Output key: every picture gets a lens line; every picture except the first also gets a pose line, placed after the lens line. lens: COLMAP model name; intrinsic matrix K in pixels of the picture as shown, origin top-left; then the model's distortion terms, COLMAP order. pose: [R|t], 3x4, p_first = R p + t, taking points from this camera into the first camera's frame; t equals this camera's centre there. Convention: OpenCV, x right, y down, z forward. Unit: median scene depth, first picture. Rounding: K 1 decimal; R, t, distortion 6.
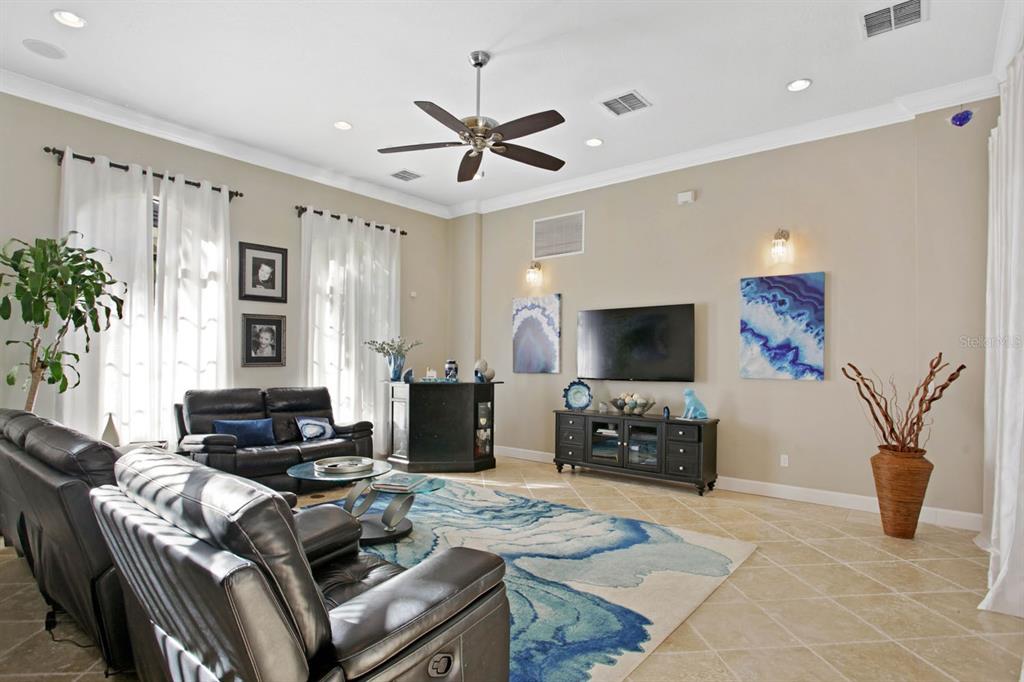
lens RADIAL K [[523.8, 0, 509.2], [0, 523.8, 352.2], [0, 0, 1]] dist [-0.002505, 0.024249]
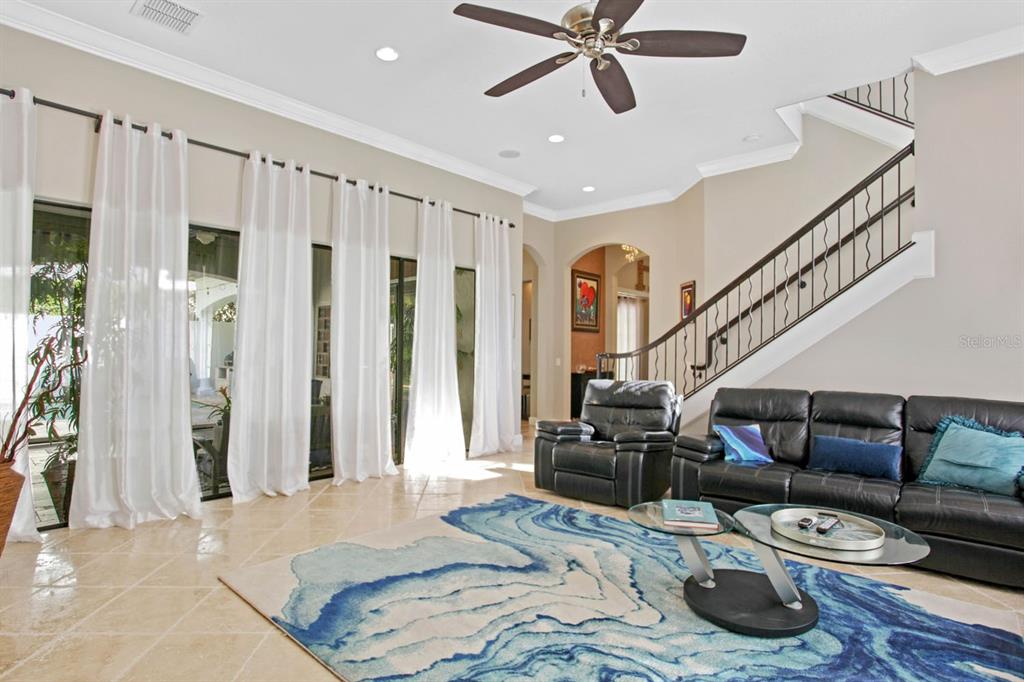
lens RADIAL K [[523.8, 0, 509.2], [0, 523.8, 352.2], [0, 0, 1]] dist [-0.002505, 0.024249]
pose [[-0.999433, -0.015165, 0.030054, 0.029183], [-0.015753, 0.999687, -0.019438, 0.055573], [-0.029750, -0.019900, -0.999359, 2.147958]]
